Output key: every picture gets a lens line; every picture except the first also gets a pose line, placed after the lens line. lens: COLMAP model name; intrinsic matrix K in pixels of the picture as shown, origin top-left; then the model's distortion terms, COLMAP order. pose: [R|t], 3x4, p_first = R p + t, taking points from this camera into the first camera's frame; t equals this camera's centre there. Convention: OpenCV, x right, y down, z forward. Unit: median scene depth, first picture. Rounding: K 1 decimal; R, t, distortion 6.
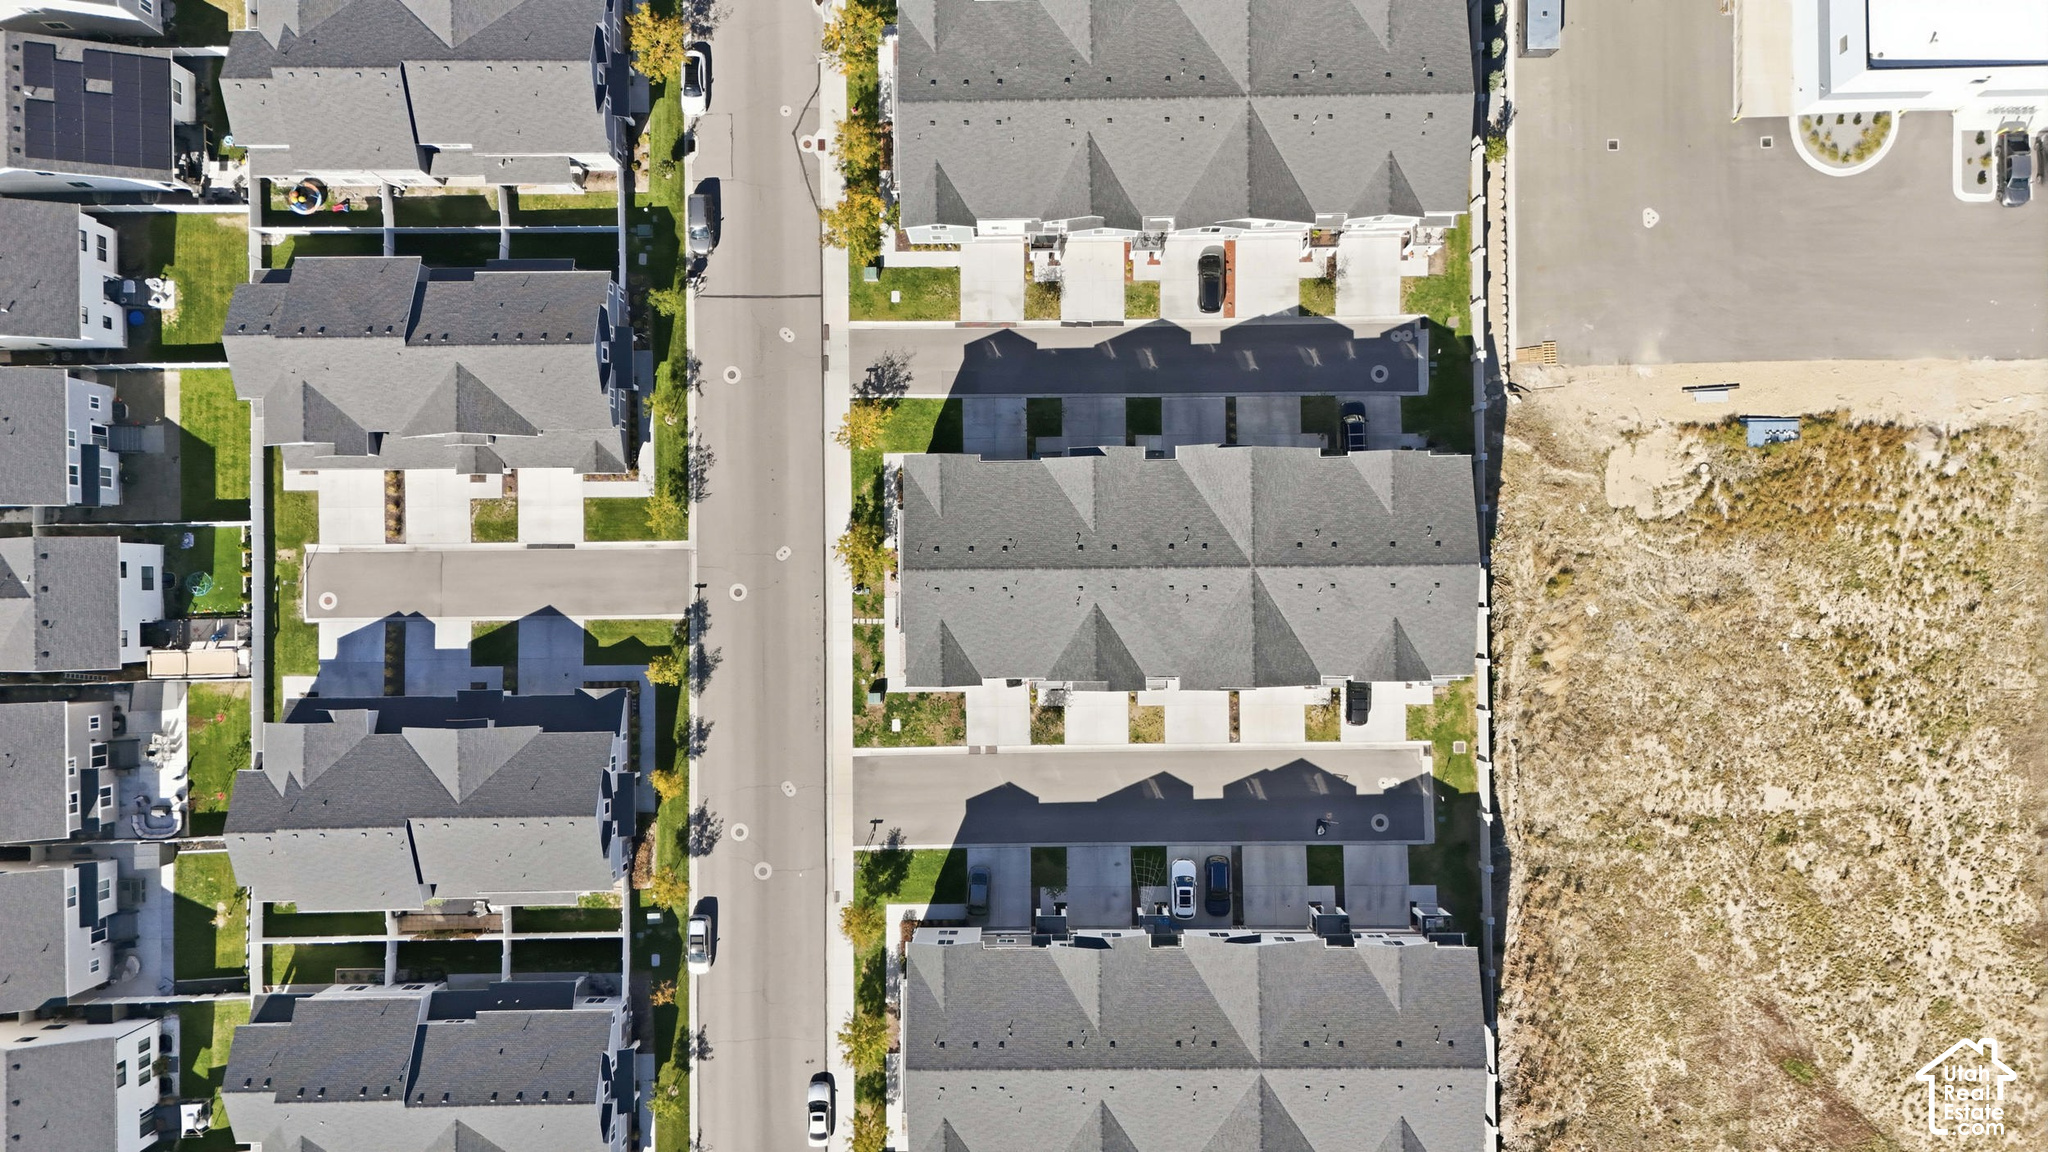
lens RADIAL K [[1501.2, 0, 1027.8], [0, 1501.2, 570.0], [0, 0, 1]] dist [0.110063, -0.162382]
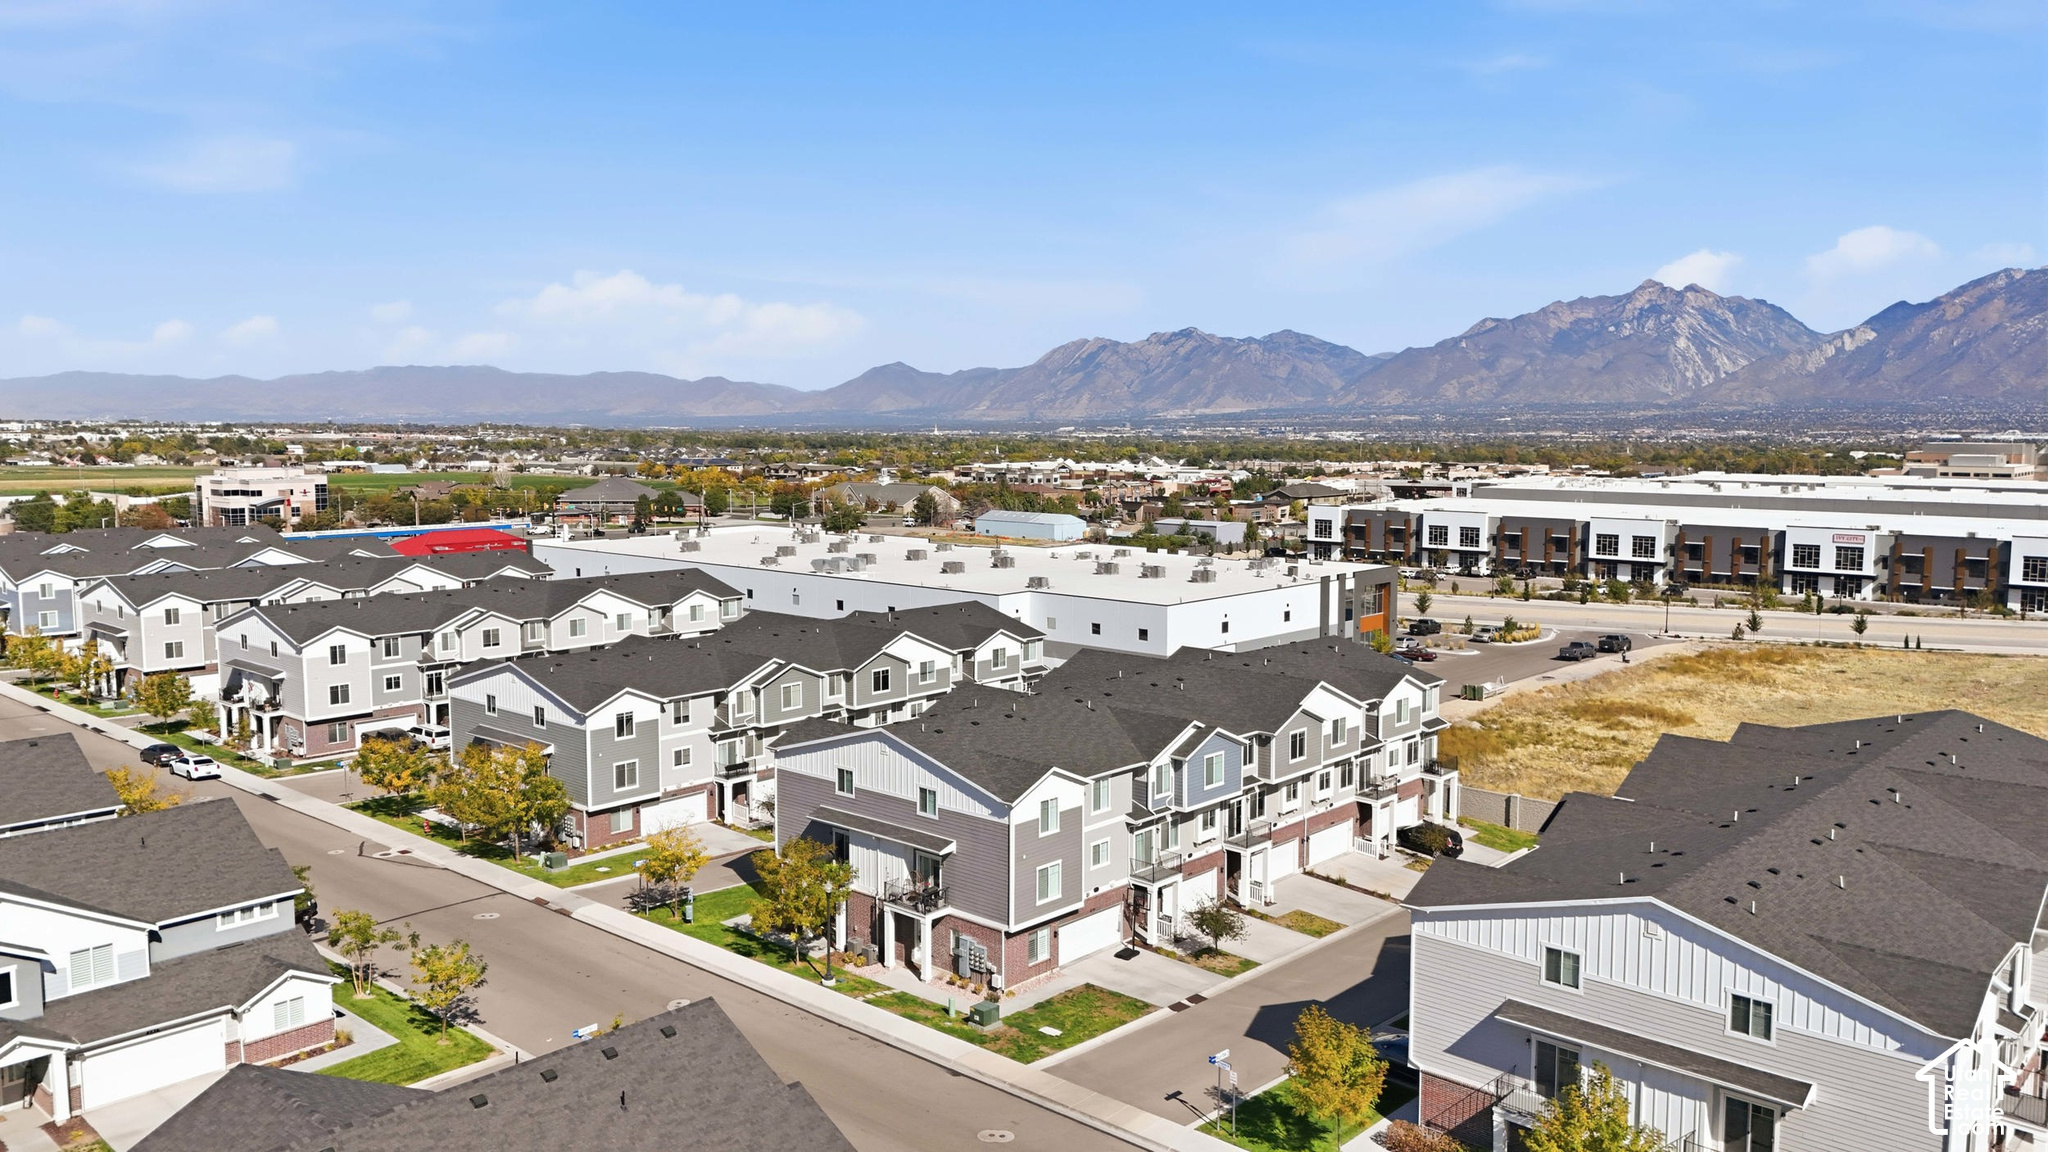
lens RADIAL K [[1501.2, 0, 1027.8], [0, 1501.2, 570.0], [0, 0, 1]] dist [0.110063, -0.162382]
pose [[0.678049, -0.073365, 0.731346, -0.467930], [0.734962, 0.079778, -0.673399, 0.441179], [-0.008941, 0.994109, 0.108014, 0.781595]]
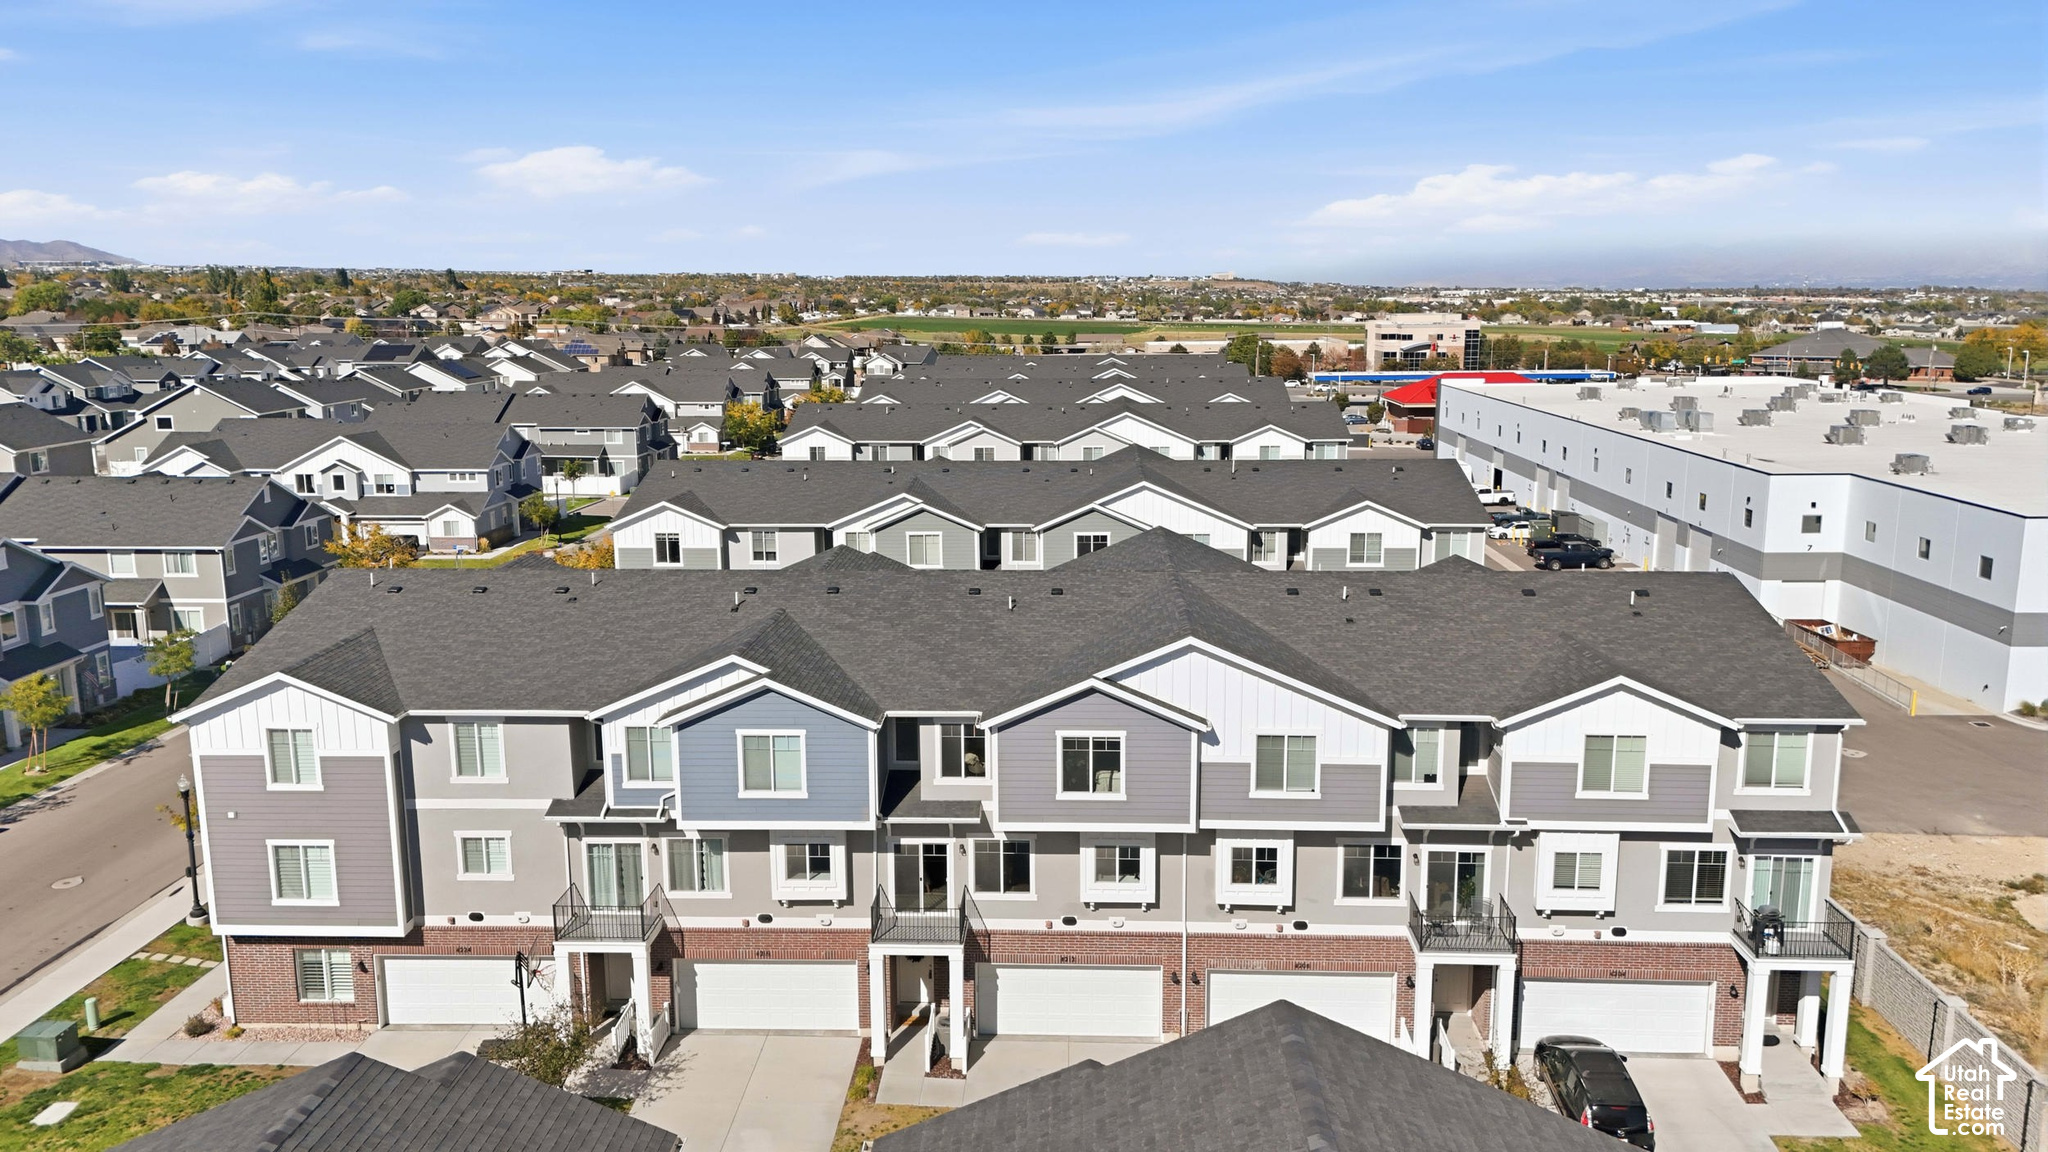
lens RADIAL K [[1501.2, 0, 1027.8], [0, 1501.2, 570.0], [0, 0, 1]] dist [0.110063, -0.162382]
pose [[0.998526, 0.005076, -0.054029, 0.121121], [-0.053988, 0.193688, -0.979576, 0.369877], [0.005493, 0.981050, 0.193677, 0.835533]]
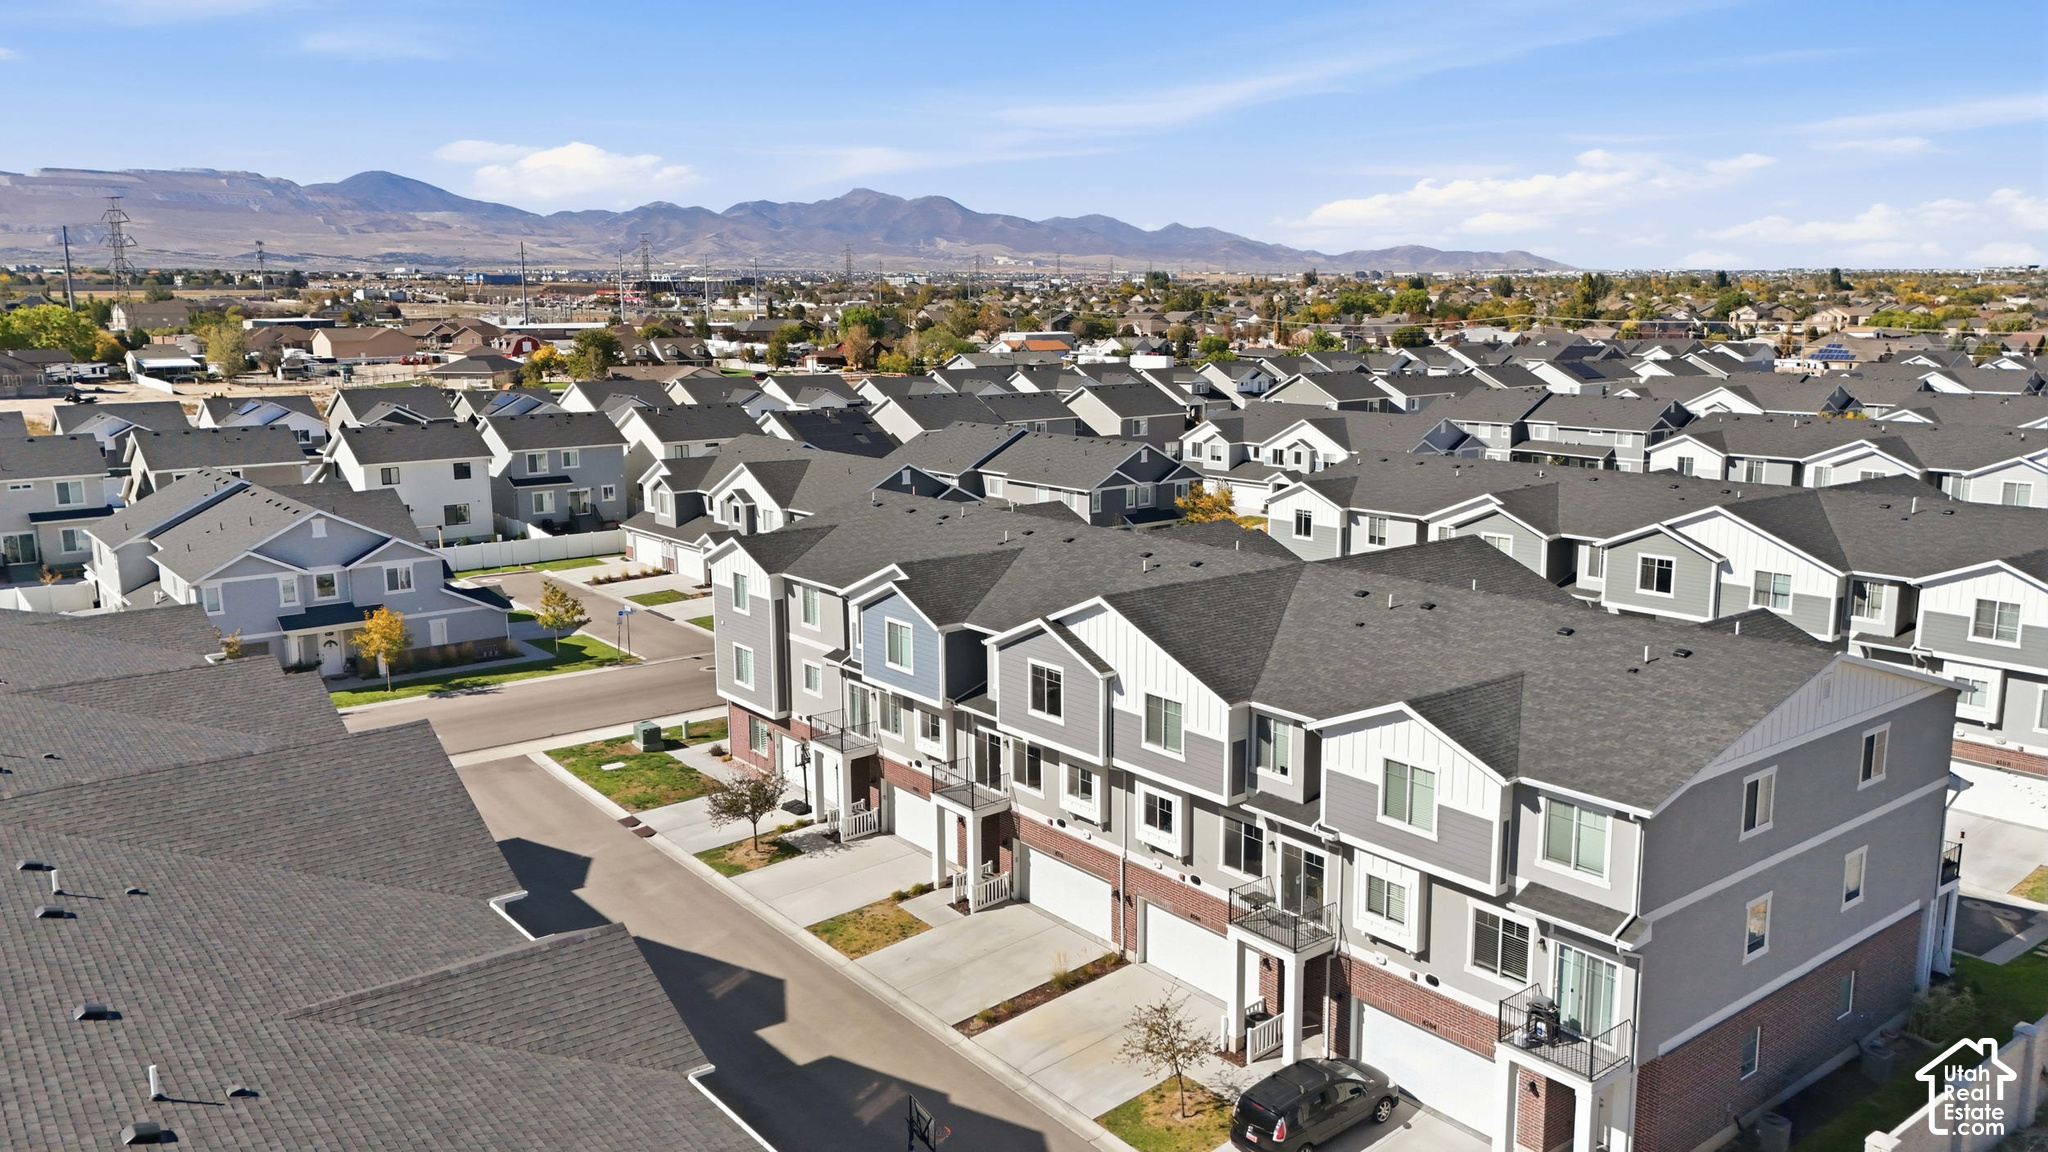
lens RADIAL K [[1501.2, 0, 1027.8], [0, 1501.2, 570.0], [0, 0, 1]] dist [0.110063, -0.162382]
pose [[0.611878, 0.136247, -0.779129, 0.404430], [-0.790817, 0.123591, -0.599445, 0.297863], [0.014621, 0.982935, 0.183369, 0.836424]]
